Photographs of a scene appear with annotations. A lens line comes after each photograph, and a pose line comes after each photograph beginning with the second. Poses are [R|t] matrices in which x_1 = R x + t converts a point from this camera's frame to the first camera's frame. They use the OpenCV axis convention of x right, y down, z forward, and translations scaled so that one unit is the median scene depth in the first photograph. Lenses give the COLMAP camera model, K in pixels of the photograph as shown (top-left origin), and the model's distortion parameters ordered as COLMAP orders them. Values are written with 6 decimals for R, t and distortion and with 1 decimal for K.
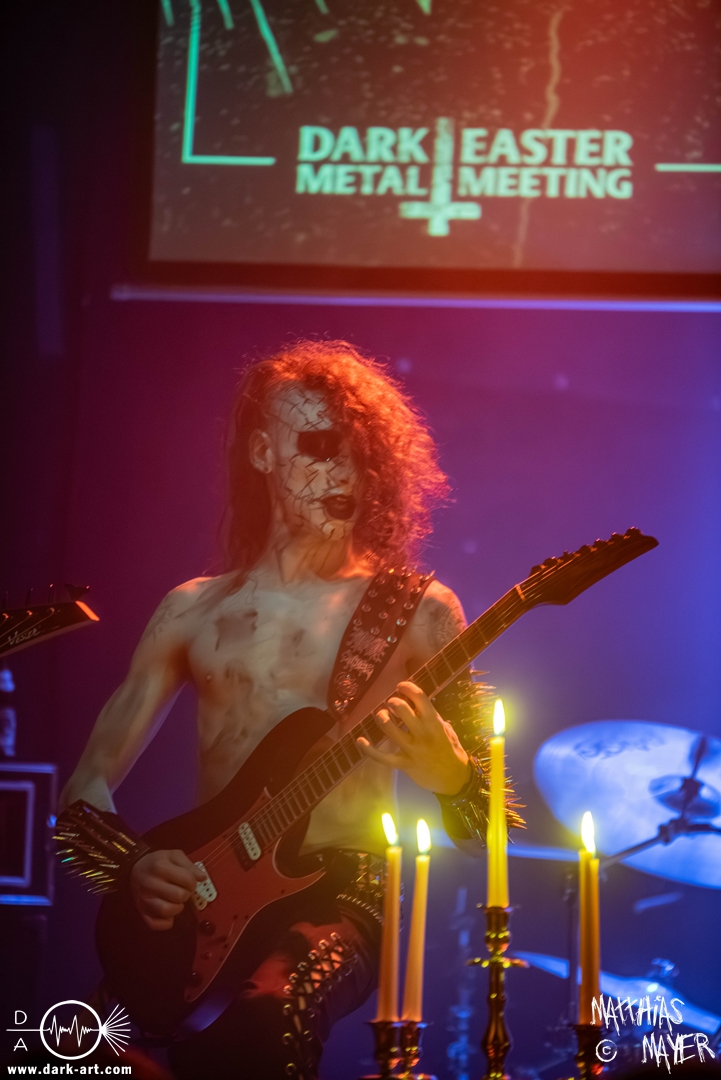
lens RADIAL K [[5979.3, 0, 363.5], [0, 5979.3, 533.2], [0, 0, 1]] dist [2.431706, 0.000000]
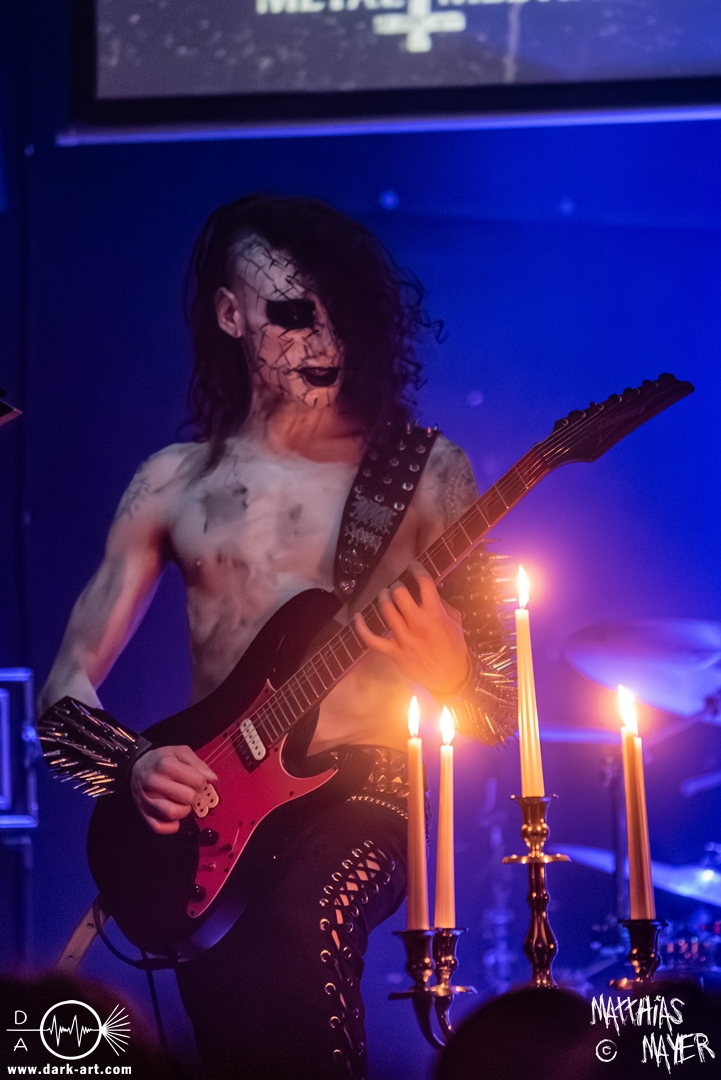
lens RADIAL K [[5996.0, 0, 362.8], [0, 5996.0, 540.6], [0, 0, 1]] dist [0.753560, 0.000000]
pose [[0.998148, -0.060716, 0.003695, -0.003887], [0.060615, 0.997893, 0.023154, 0.001886], [-0.005093, -0.022887, 0.999725, 0.112301]]
